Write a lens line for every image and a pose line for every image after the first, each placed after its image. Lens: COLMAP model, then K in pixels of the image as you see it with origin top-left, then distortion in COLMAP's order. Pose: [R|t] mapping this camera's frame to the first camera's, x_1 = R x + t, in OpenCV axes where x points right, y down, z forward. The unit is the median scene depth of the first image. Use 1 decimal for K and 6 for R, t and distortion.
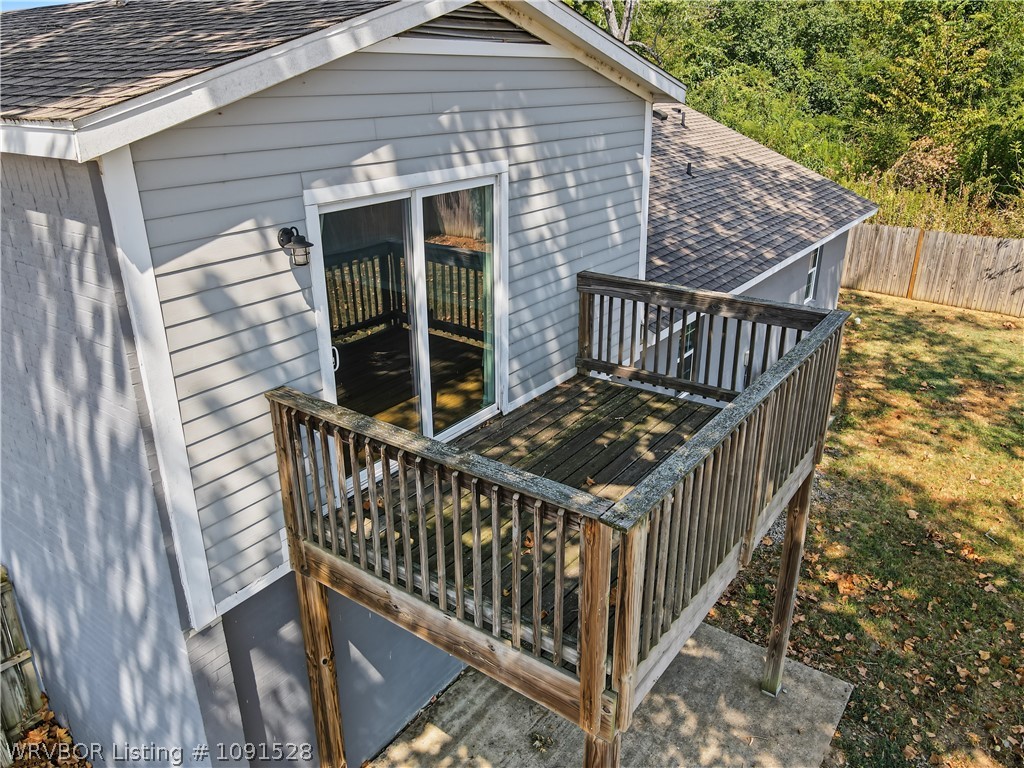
lens RADIAL K [[766.0, 0, 515.7], [0, 766.0, 396.1], [0, 0, 1]] dist [-0.007222, 0.038518]
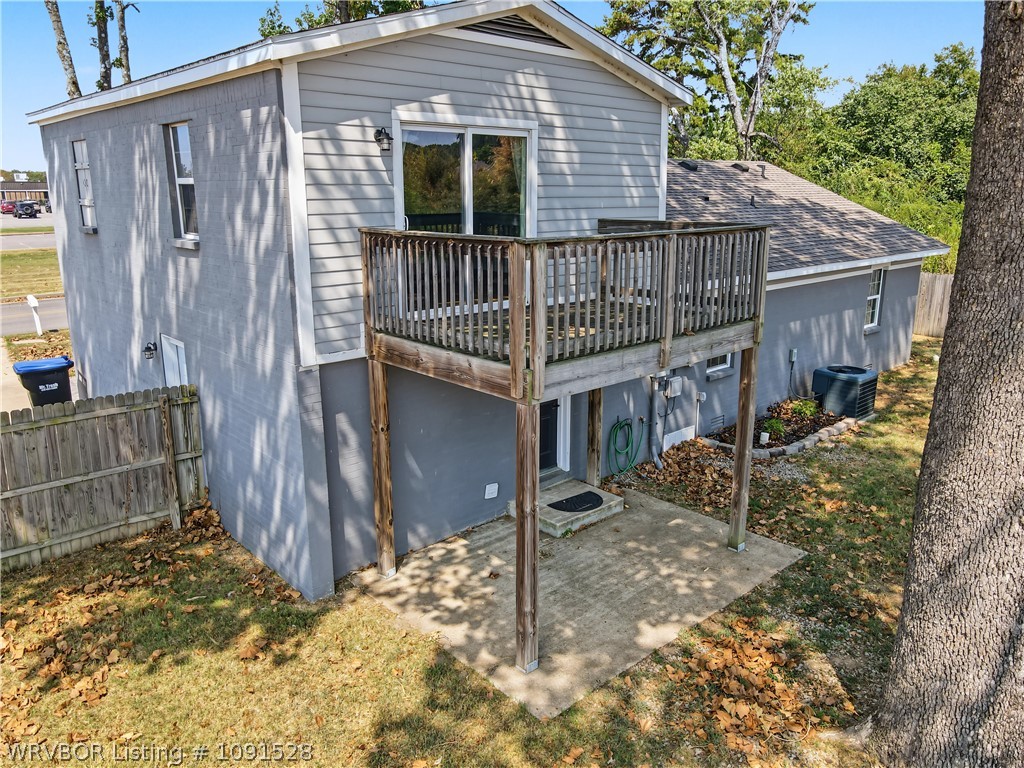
lens RADIAL K [[757.4, 0, 512.0], [0, 757.4, 384.0], [0, 0, 1]] dist [-0.001755, 0.044225]
pose [[0.980246, 0.055387, -0.189870, 0.240869], [-0.081466, 0.987840, -0.132423, 0.382279], [0.180227, 0.145275, 0.972838, -0.354139]]
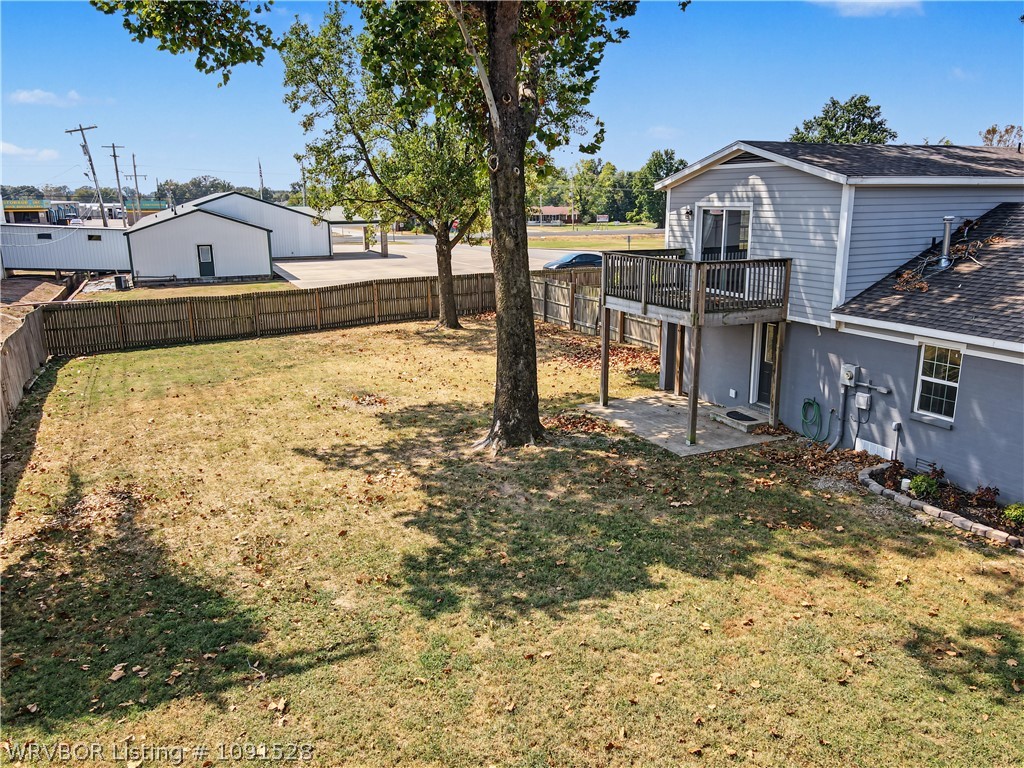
lens RADIAL K [[757.4, 0, 512.0], [0, 757.4, 384.0], [0, 0, 1]] dist [-0.001755, 0.044225]
pose [[-0.483016, 0.228845, -0.845178, 2.841950], [-0.321289, 0.851595, 0.414198, -0.585852], [0.814536, 0.471611, -0.337808, 1.477569]]
